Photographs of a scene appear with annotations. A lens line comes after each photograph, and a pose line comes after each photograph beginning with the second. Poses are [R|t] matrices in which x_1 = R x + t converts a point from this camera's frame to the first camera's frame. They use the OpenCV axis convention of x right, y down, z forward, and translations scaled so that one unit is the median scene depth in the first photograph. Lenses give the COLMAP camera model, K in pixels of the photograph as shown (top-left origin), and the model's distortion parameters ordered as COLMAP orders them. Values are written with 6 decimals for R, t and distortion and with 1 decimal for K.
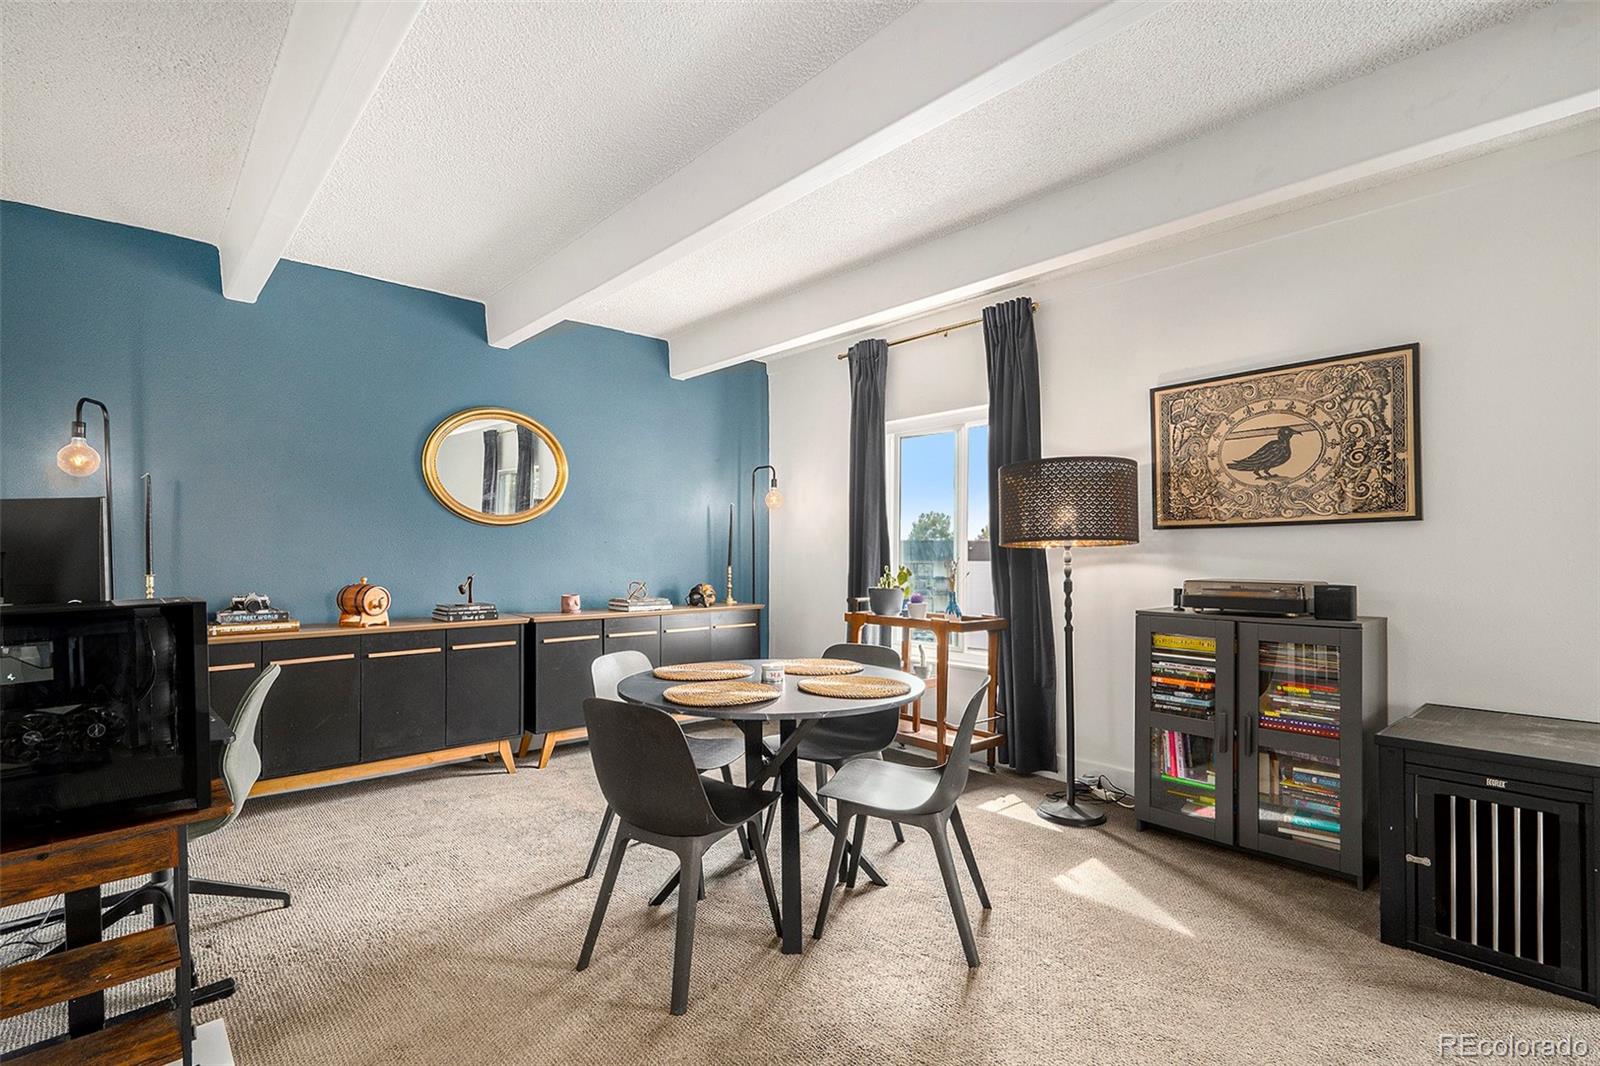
lens RADIAL K [[775.3, 0, 792.9], [0, 775.3, 565.6], [0, 0, 1]] dist [0.010007, 0.002766]
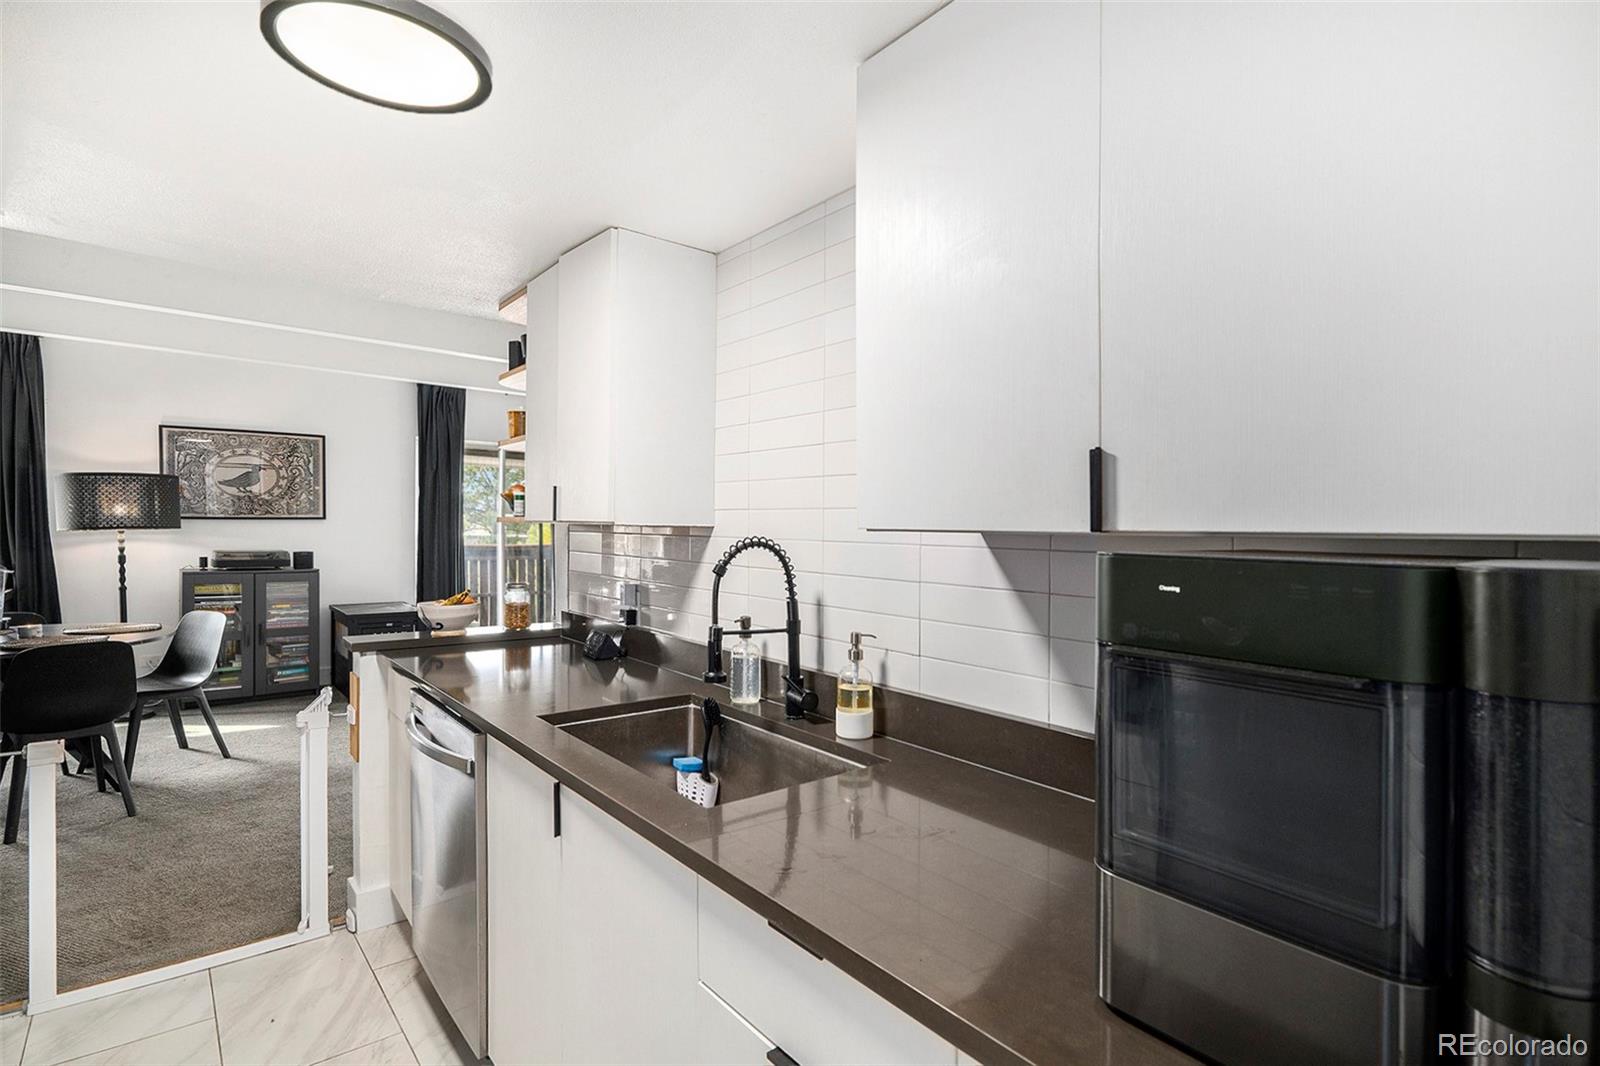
lens RADIAL K [[775.3, 0, 812.0], [0, 775.3, 521.2], [0, 0, 1]] dist [0.010007, 0.002766]
pose [[0.025781, 0.003486, 0.999662, -1.158153], [-0.001211, 0.999993, -0.003456, -0.043356], [-0.999667, -0.001121, 0.025786, -0.338656]]
